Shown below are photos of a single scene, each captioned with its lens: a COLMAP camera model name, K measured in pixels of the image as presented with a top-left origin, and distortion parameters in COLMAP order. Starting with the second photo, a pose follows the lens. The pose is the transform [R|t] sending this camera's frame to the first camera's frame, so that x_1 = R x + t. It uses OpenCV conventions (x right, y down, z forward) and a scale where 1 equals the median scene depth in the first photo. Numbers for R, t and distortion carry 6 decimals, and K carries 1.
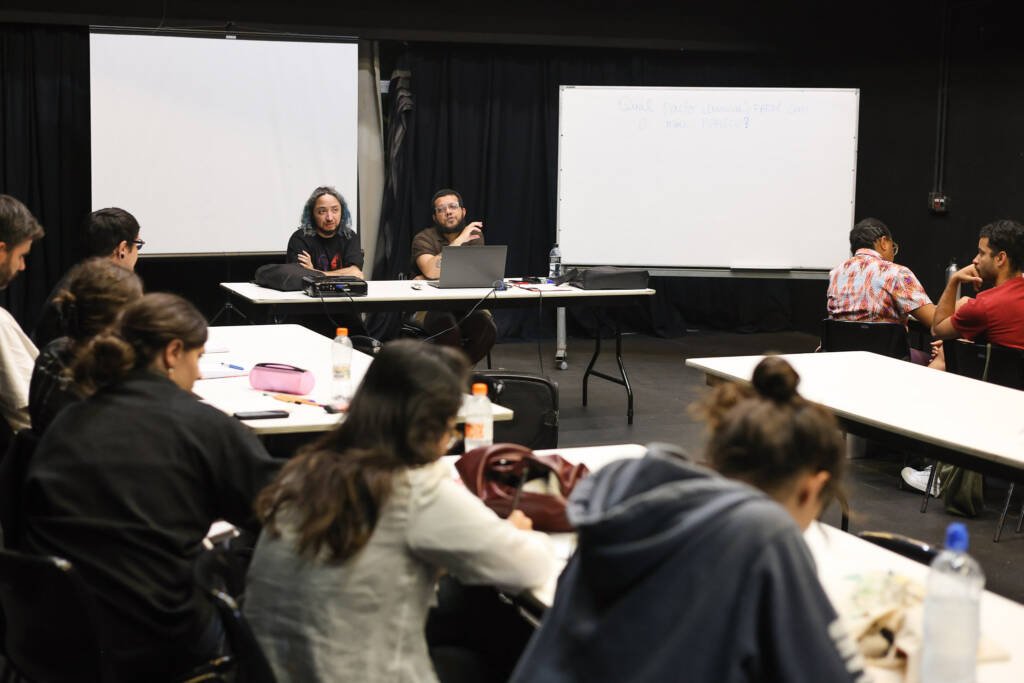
lens RADIAL K [[1561.2, 0, 512.0], [0, 1561.2, 341.5], [0, 0, 1]] dist [-0.030101, 0.046678]
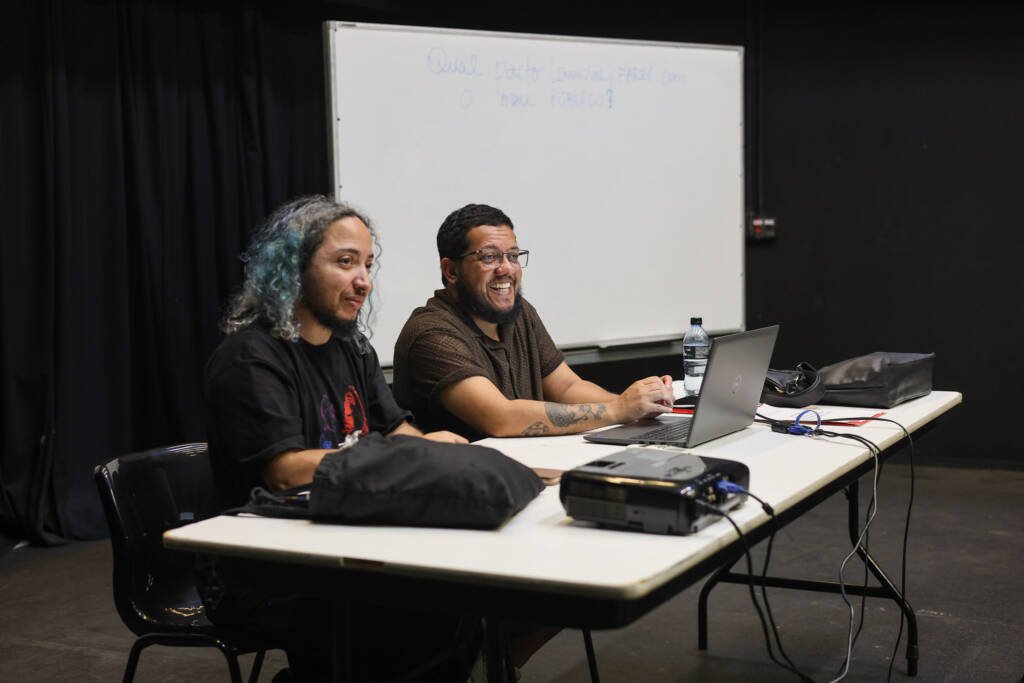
lens RADIAL K [[1530.0, 0, 512.2], [0, 1530.0, 296.3], [0, 0, 1]] dist [0.103379, -0.004810]
pose [[0.771012, -0.065001, 0.633495, -0.250241], [0.111119, 0.993248, -0.033326, -0.050962], [-0.627051, 0.096088, 0.773029, 0.582737]]
